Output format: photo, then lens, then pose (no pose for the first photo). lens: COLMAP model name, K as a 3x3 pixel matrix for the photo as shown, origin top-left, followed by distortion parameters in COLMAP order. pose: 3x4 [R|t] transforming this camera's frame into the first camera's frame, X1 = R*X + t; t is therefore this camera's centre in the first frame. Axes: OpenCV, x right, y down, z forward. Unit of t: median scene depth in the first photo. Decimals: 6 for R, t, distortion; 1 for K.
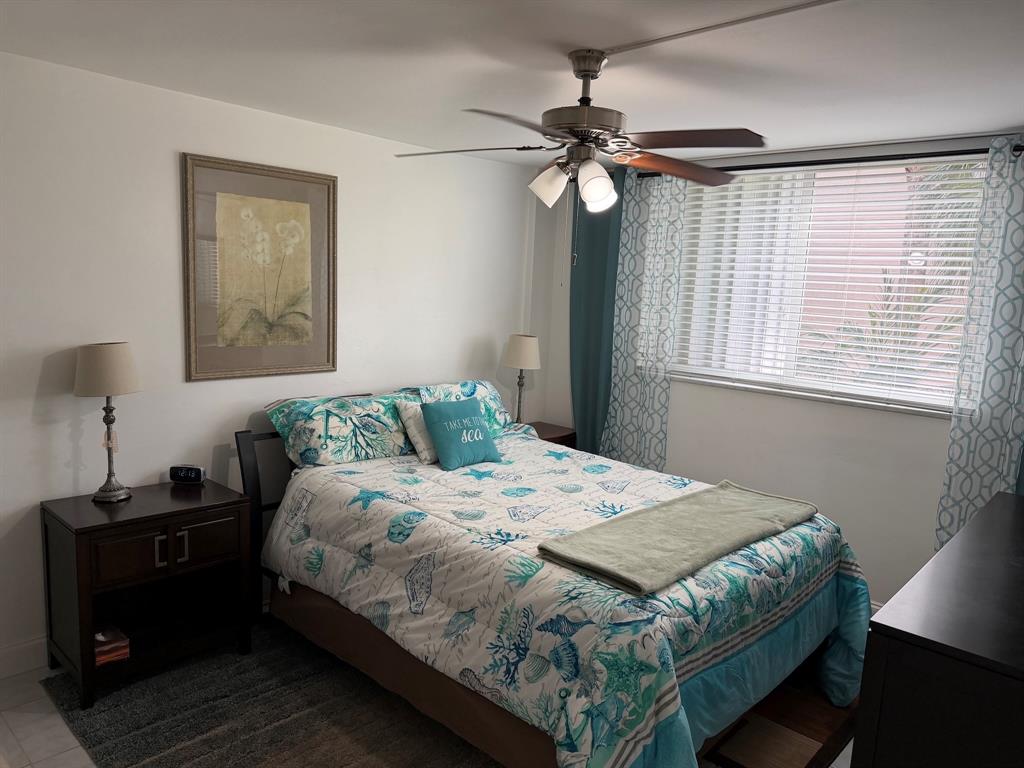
lens RADIAL K [[720.3, 0, 511.5], [0, 720.3, 390.2], [0, 0, 1]] dist [0.058610, -0.085410]
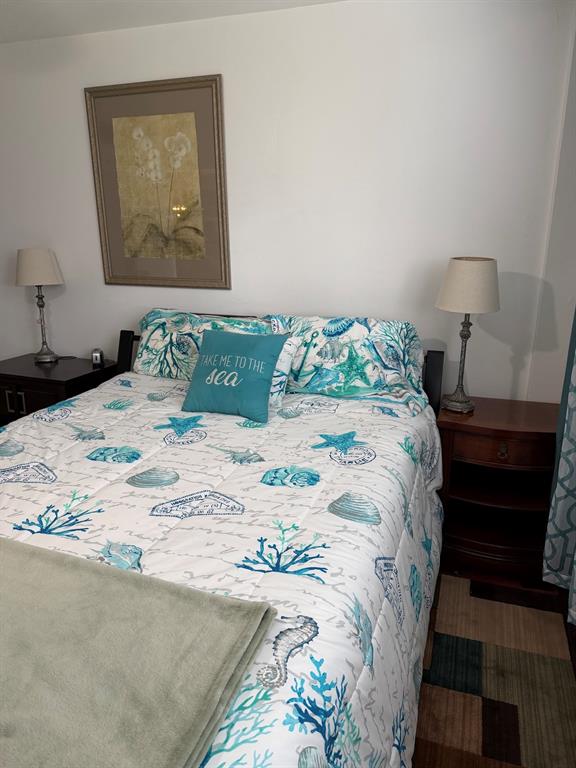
lens RADIAL K [[540.2, 0, 291.2], [0, 540.2, 379.1], [0, 0, 1]] dist [0.058610, -0.085410]
pose [[0.409236, 0.209845, -0.887970, 0.519177], [-0.113717, 0.977336, 0.178556, -0.052150], [0.905315, 0.027906, 0.423824, 0.840360]]
